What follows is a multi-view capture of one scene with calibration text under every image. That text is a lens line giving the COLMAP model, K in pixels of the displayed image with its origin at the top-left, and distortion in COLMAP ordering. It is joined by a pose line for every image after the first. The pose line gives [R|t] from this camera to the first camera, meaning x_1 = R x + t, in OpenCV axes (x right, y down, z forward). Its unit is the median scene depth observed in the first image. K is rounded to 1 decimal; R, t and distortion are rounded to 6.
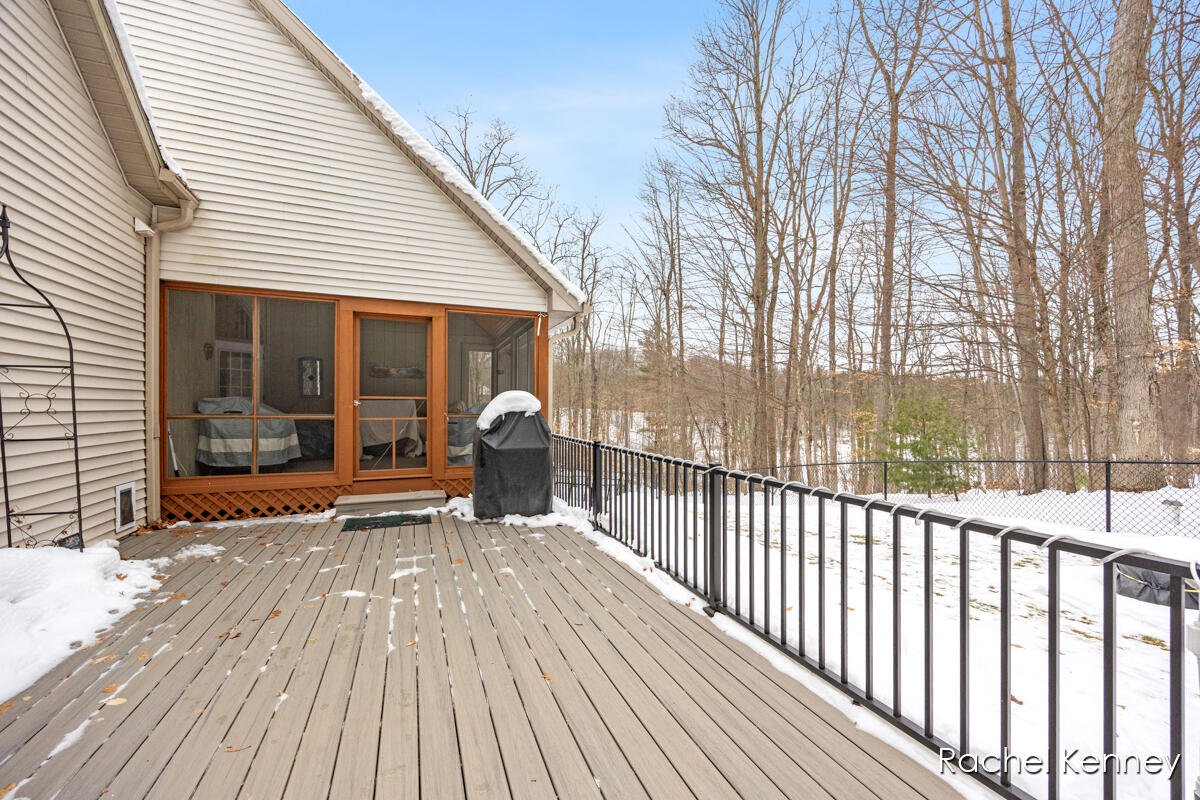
lens RADIAL K [[468.3, 0, 600.0], [0, 468.3, 400.0], [0, 0, 1]] dist [-0.000107, -0.000102]
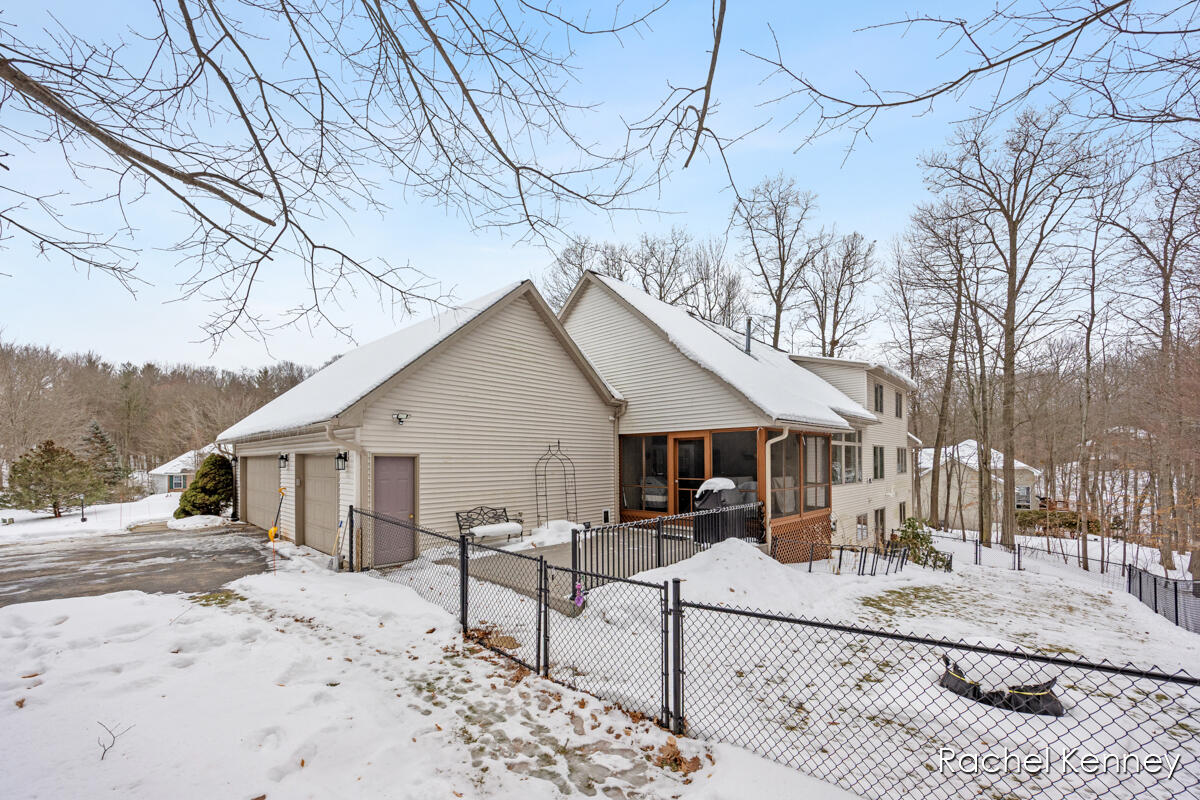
lens RADIAL K [[468.3, 0, 600.0], [0, 468.3, 400.0], [0, 0, 1]] dist [-0.000107, -0.000102]
pose [[0.431448, -0.124069, -0.893566, 1.431812], [0.010802, 0.991137, -0.132402, -0.094371], [0.902073, 0.047473, 0.428964, -0.272286]]
